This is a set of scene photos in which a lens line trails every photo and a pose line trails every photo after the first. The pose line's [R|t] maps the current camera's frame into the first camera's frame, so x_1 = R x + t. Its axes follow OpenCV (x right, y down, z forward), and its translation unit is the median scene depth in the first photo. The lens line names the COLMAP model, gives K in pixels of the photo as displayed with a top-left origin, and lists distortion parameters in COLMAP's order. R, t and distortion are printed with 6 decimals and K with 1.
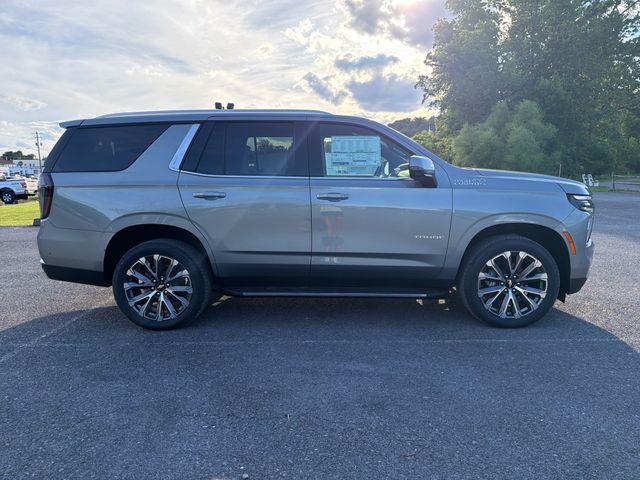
lens RADIAL K [[481.1, 0, 320.1], [0, 481.1, 238.3], [0, 0, 1]] dist [0.031005, -0.033165]
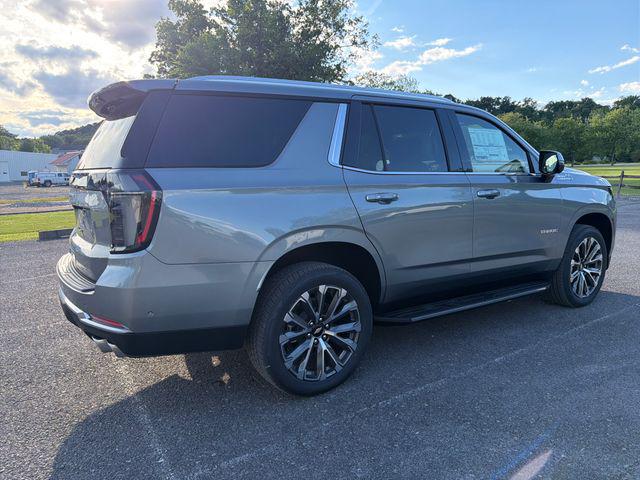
lens RADIAL K [[481.1, 0, 332.6], [0, 481.1, 235.7], [0, 0, 1]] dist [0.031005, -0.033165]
pose [[0.823689, -0.081957, 0.561088, -0.708571], [0.090801, 0.995795, 0.012155, -0.044951], [-0.559724, 0.040936, 0.827667, 0.405709]]
